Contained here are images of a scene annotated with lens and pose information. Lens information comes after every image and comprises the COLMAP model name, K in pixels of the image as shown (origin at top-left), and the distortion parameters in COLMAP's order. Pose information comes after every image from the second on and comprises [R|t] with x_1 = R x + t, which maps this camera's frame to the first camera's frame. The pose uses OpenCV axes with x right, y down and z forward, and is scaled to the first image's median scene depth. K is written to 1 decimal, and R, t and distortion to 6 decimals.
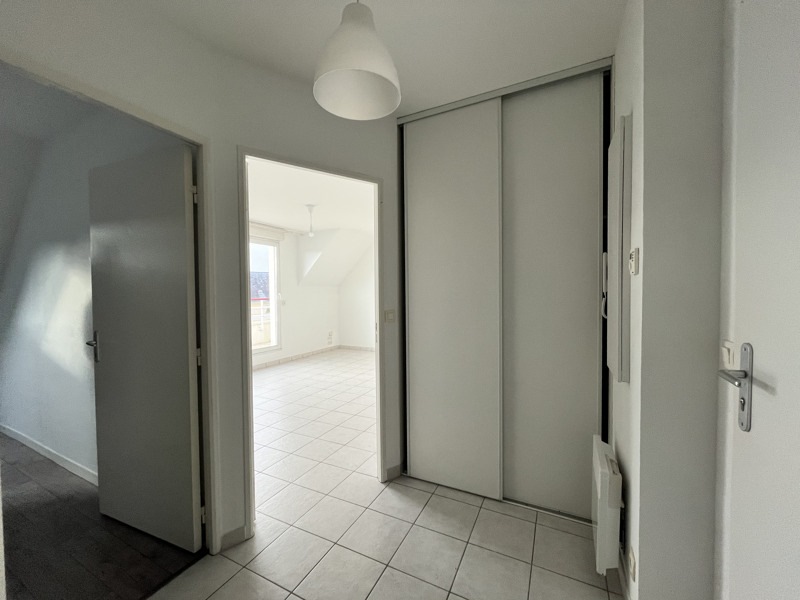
lens RADIAL K [[318.6, 0, 400.2], [0, 318.6, 303.2], [0, 0, 1]] dist [-0.007074, 0.000183]
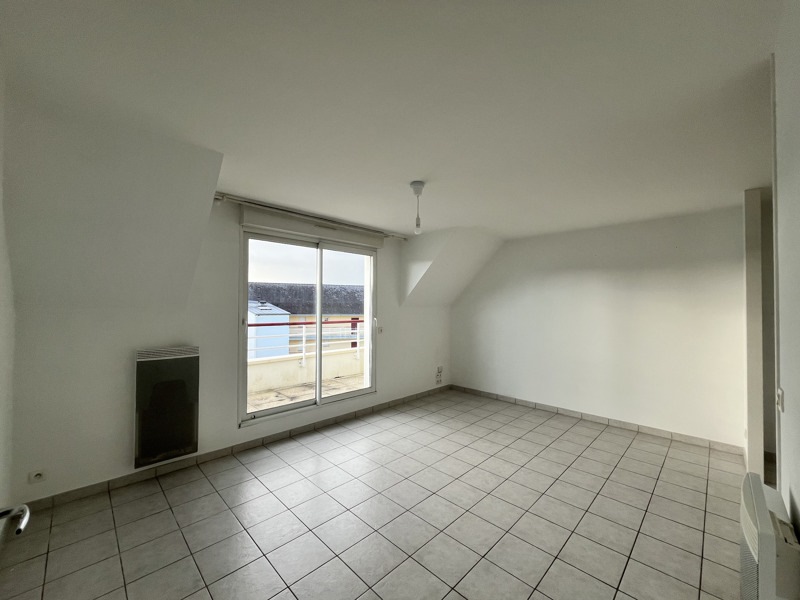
lens RADIAL K [[318.6, 0, 400.3], [0, 318.6, 302.5], [0, 0, 1]] dist [-0.007074, 0.000183]
pose [[0.948303, 0.010544, -0.317192, -0.084409], [-0.022697, 0.999142, -0.034643, -0.041471], [0.316554, 0.040052, 0.947729, 0.301199]]
